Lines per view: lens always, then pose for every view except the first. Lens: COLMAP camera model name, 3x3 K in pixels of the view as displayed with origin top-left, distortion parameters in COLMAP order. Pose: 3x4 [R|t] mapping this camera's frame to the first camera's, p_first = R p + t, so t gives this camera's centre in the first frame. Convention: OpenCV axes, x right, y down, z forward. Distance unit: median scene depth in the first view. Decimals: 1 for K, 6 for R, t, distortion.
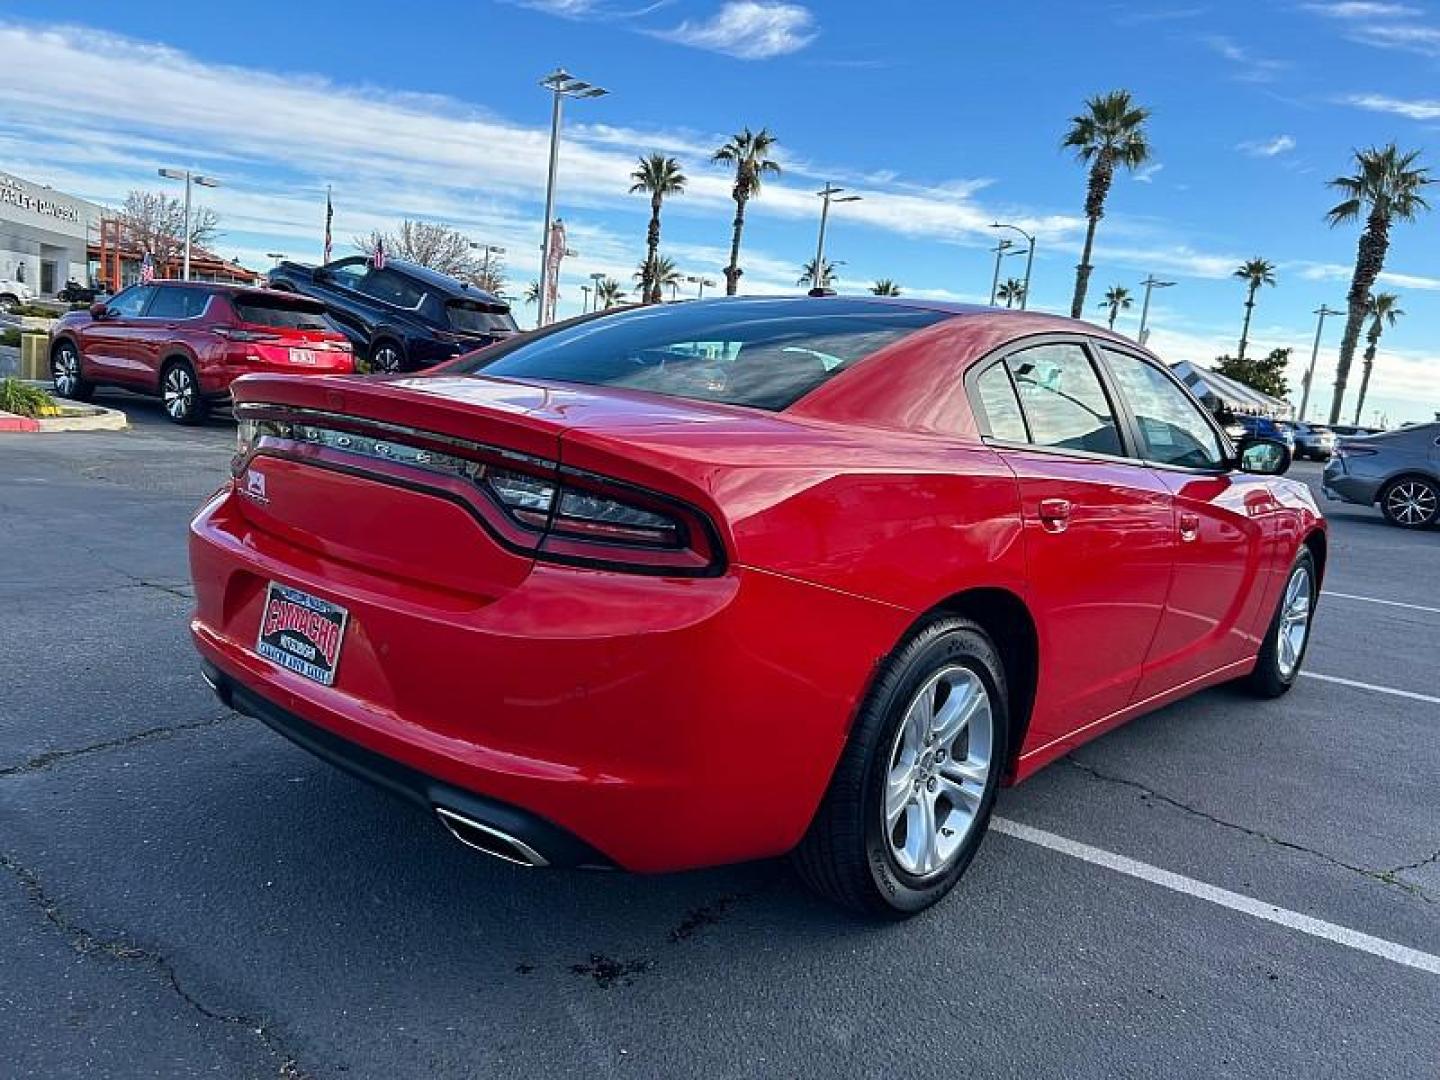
lens RADIAL K [[1093.4, 0, 673.3], [0, 1093.4, 536.8], [0, 0, 1]] dist [0.030772, -0.004267]
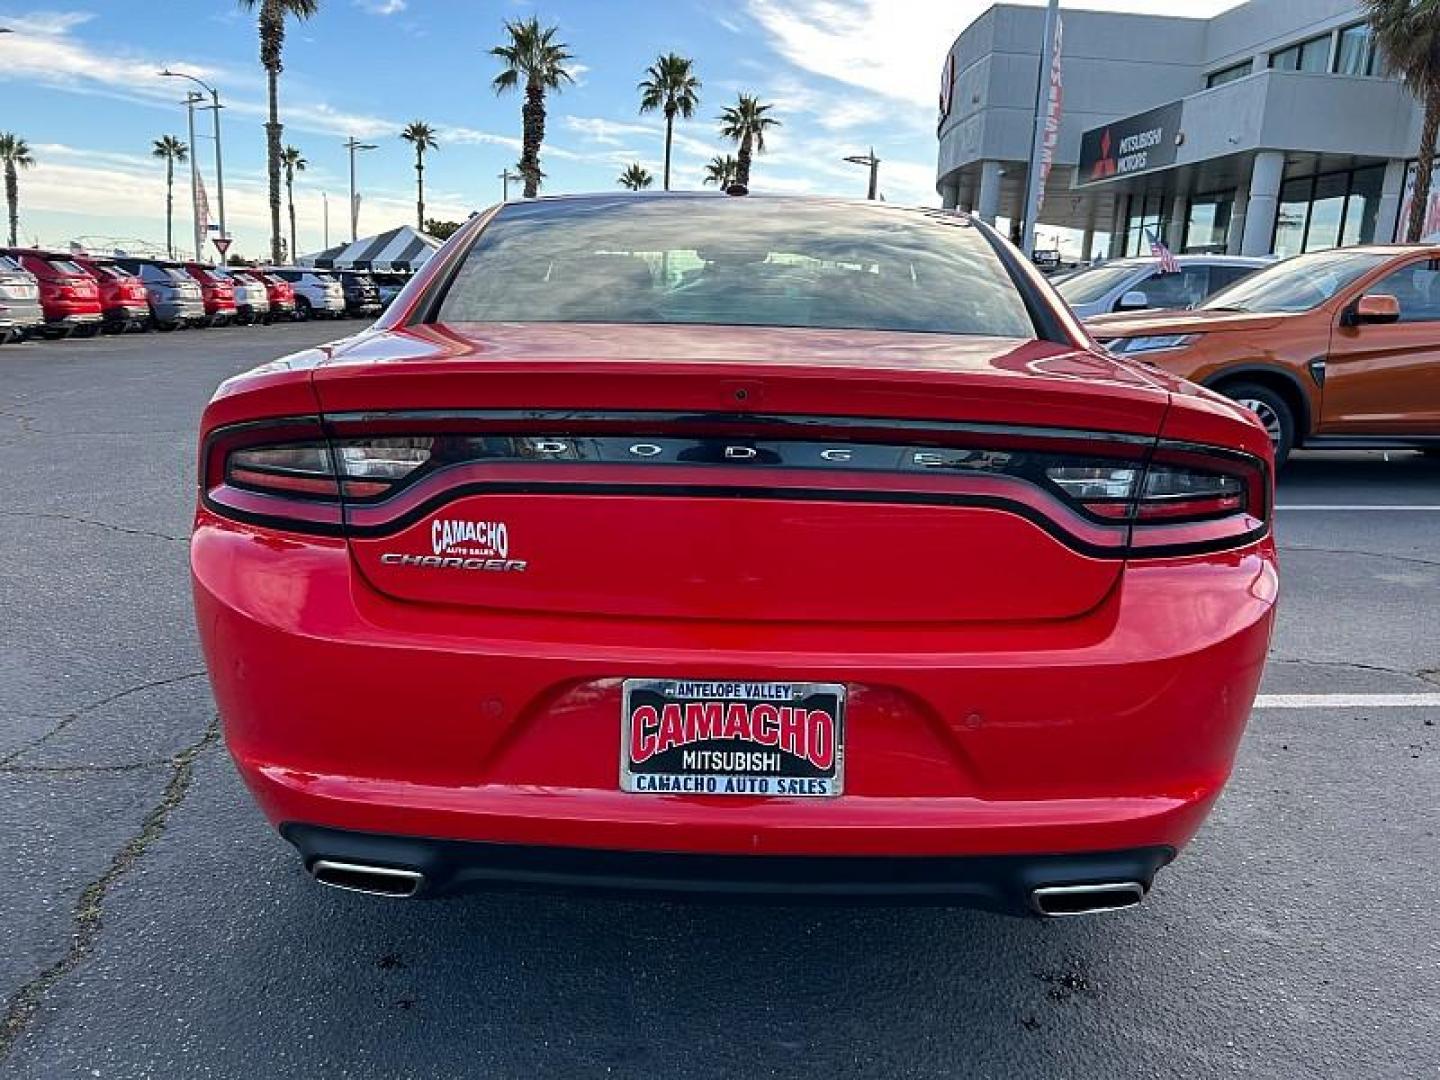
lens RADIAL K [[1127.9, 0, 700.3], [0, 1127.9, 538.9], [0, 0, 1]] dist [0.014467, -0.010214]
pose [[0.742864, -0.209964, 0.635663, -0.048584], [0.137602, 0.977157, 0.161954, -0.009457], [-0.655147, -0.032841, 0.754787, 0.030672]]
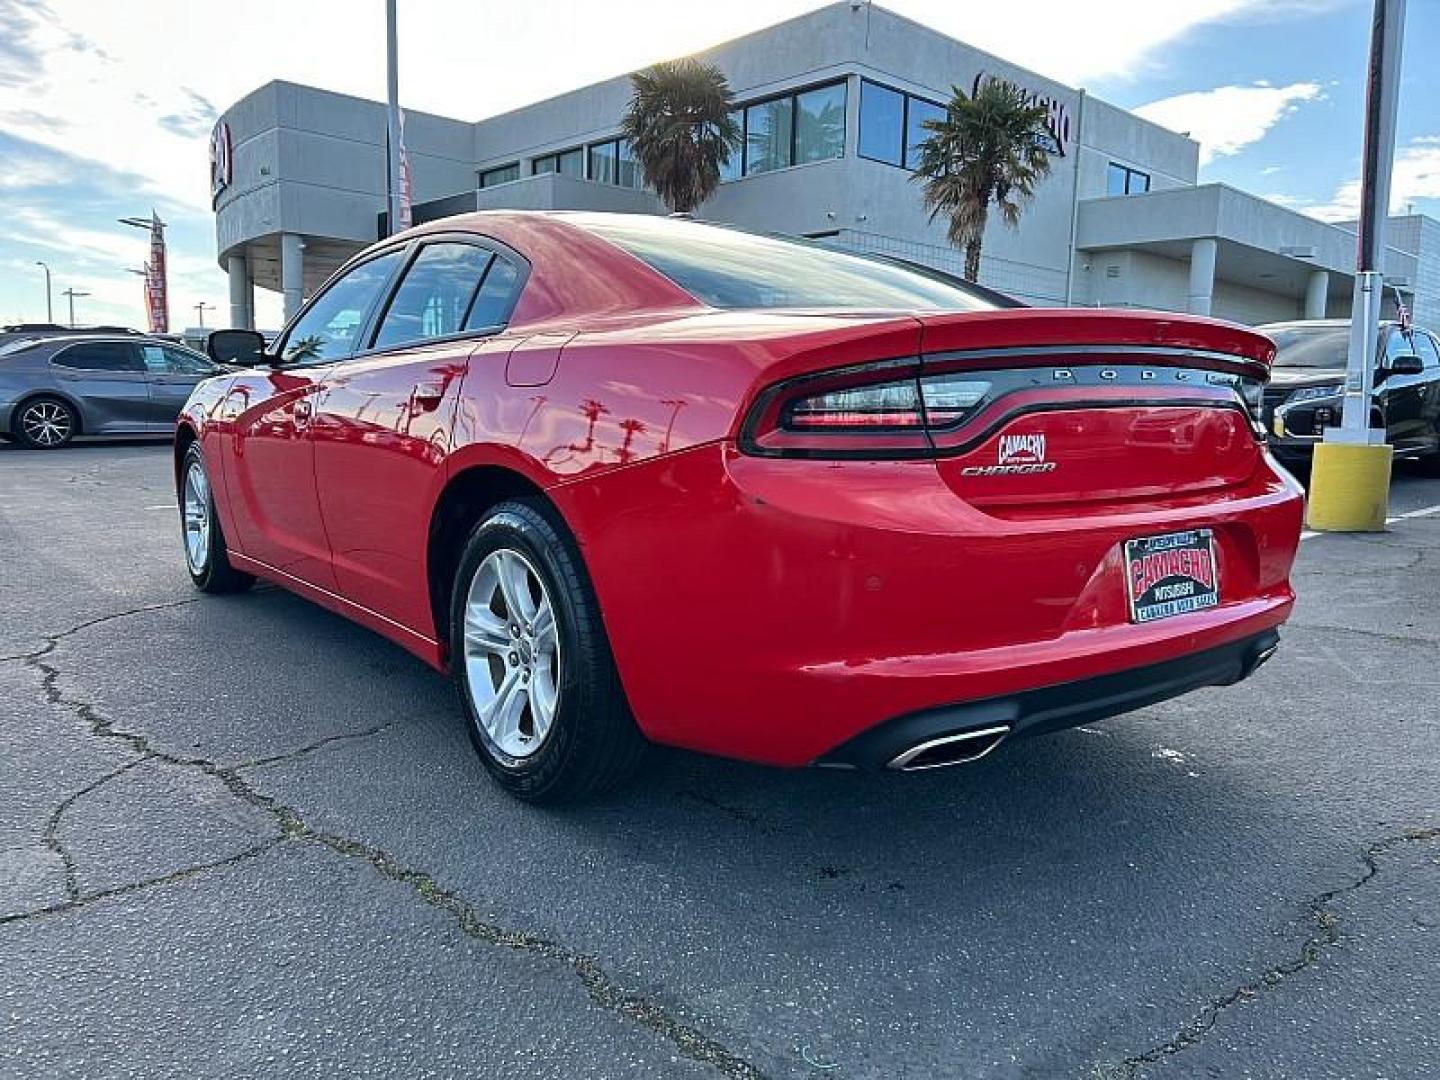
lens RADIAL K [[1108.9, 0, 720.0], [0, 1108.9, 540.0], [0, 0, 1]] dist [0.017970, 0.009044]
pose [[0.166167, -0.221568, 0.960883, -0.084388], [0.149414, 0.968837, 0.197563, -0.012387], [-0.974712, 0.110741, 0.194094, 0.075088]]
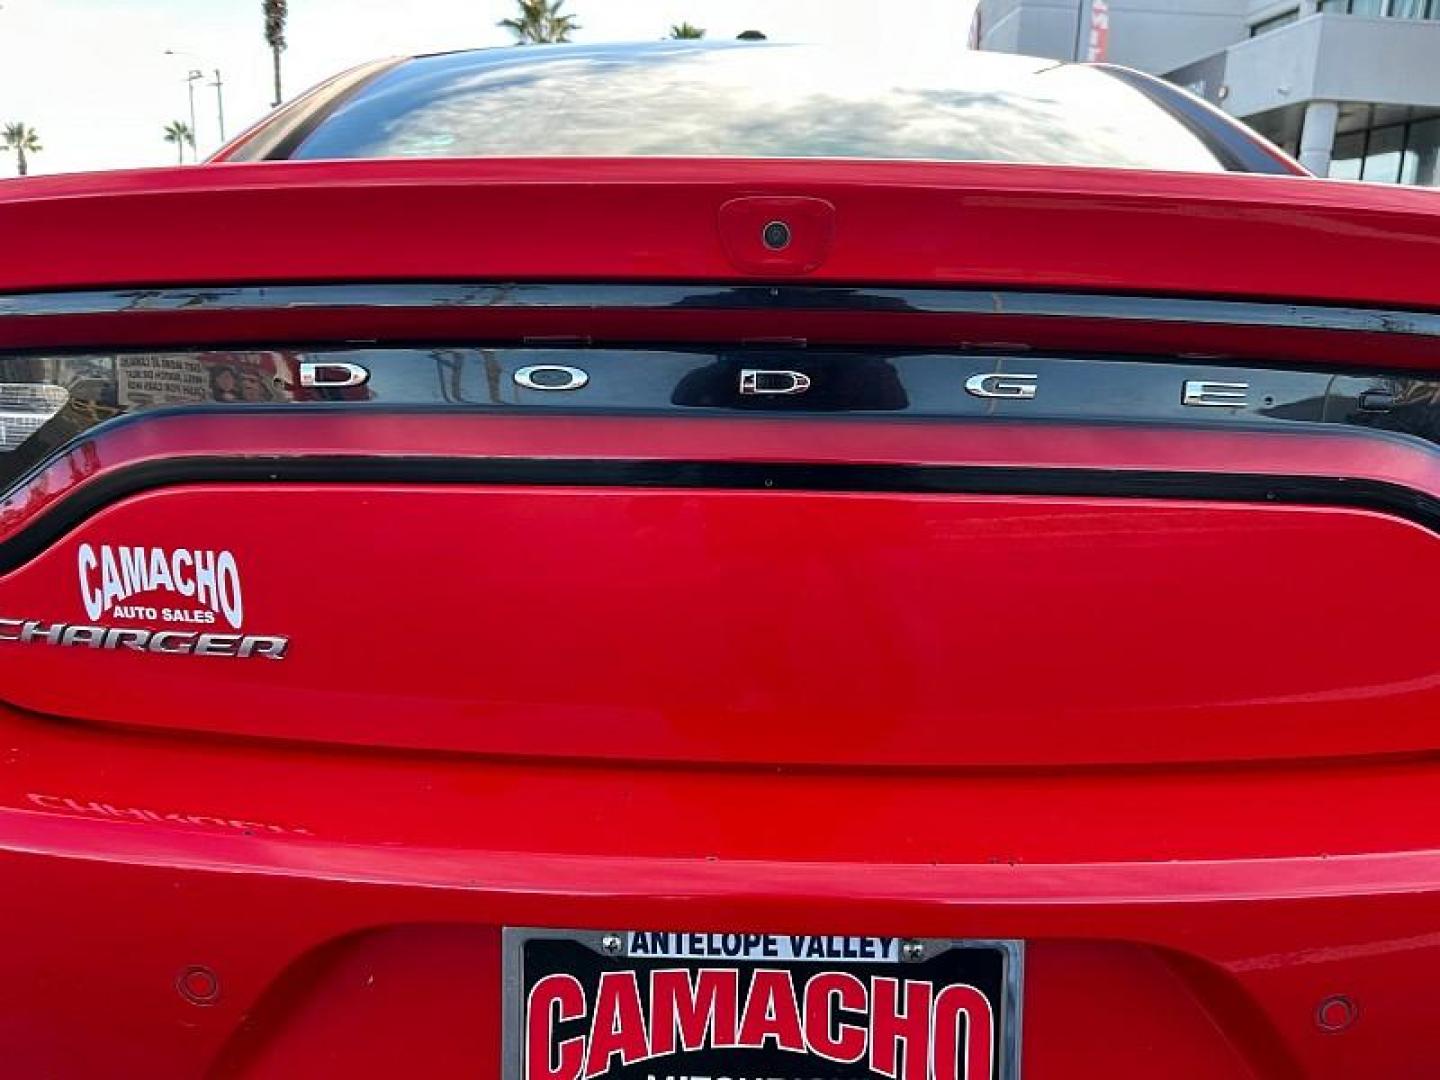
lens RADIAL K [[1127.9, 0, 700.3], [0, 1127.9, 538.9], [0, 0, 1]] dist [0.014467, -0.010214]
pose [[0.751466, -0.228357, 0.618992, -0.031833], [0.151608, 0.972853, 0.174848, -0.006303], [-0.642116, -0.037548, 0.765687, 0.049282]]
